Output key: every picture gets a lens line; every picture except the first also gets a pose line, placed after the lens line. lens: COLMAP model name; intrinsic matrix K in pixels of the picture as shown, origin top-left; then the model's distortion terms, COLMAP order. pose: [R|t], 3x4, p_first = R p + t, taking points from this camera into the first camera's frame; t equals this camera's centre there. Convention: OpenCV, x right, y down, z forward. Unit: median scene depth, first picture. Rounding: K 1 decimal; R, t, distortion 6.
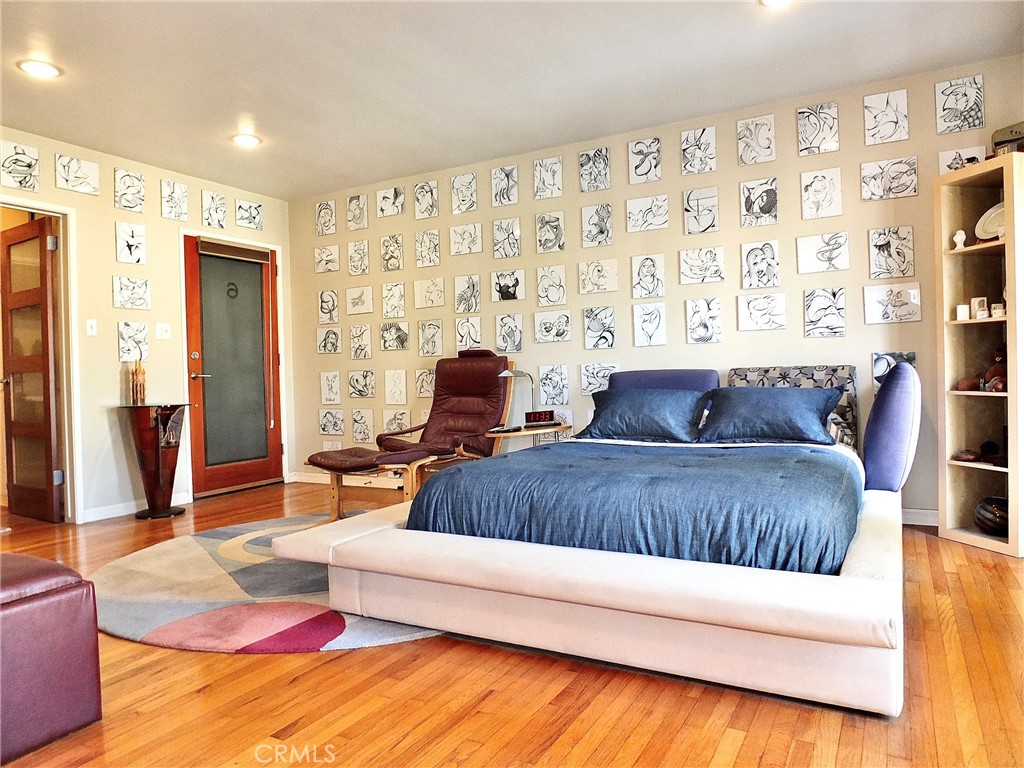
lens RADIAL K [[695.6, 0, 507.8], [0, 695.6, 391.3], [0, 0, 1]] dist [-0.037720, 0.016464]
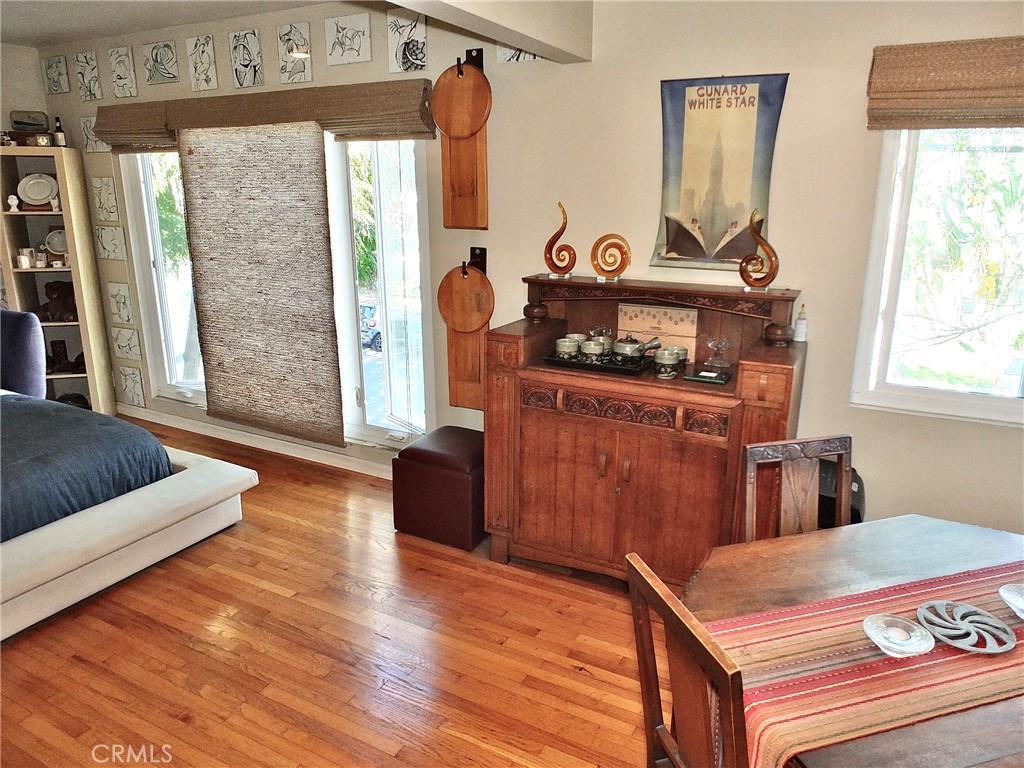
lens RADIAL K [[695.6, 0, 509.1], [0, 695.6, 384.9], [0, 0, 1]] dist [-0.037720, 0.016464]
pose [[-0.028112, -0.247237, 0.968547, -1.034867], [0.013037, 0.968757, 0.247669, -0.311696], [-0.999520, 0.019590, -0.024011, 0.212628]]
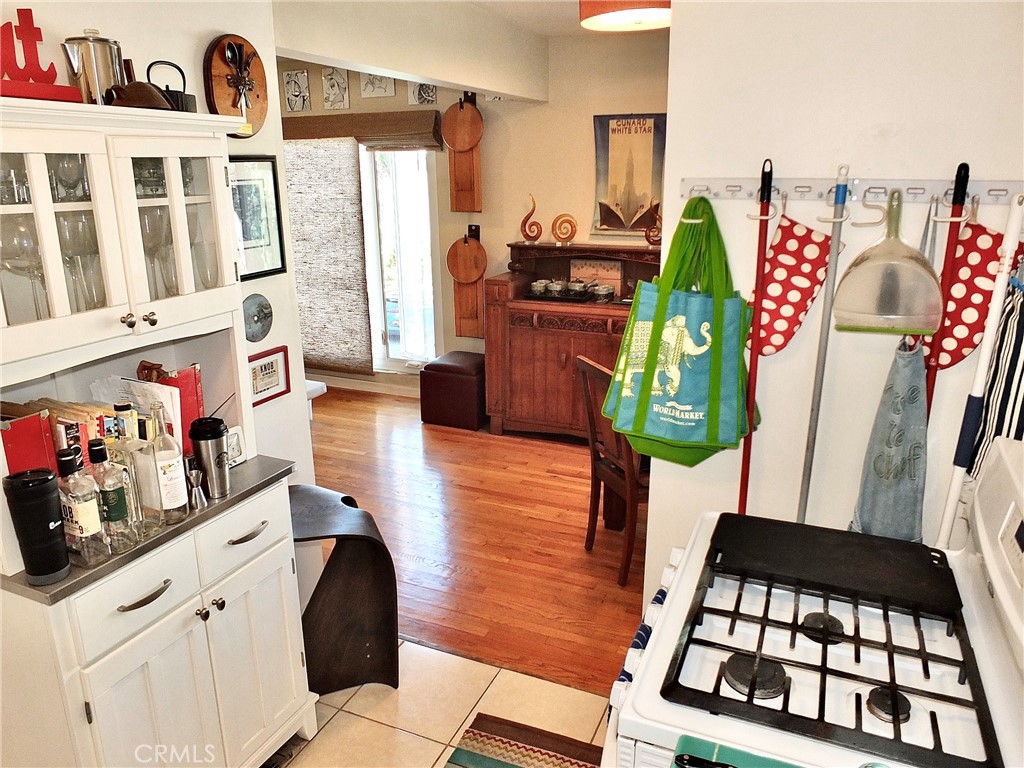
lens RADIAL K [[695.6, 0, 515.8], [0, 695.6, 377.9], [0, 0, 1]] dist [-0.037720, 0.016464]
pose [[-0.105739, -0.254273, 0.961335, -1.756356], [0.023965, 0.965822, 0.258096, -0.324967], [-0.994105, 0.050330, -0.096032, 0.343241]]
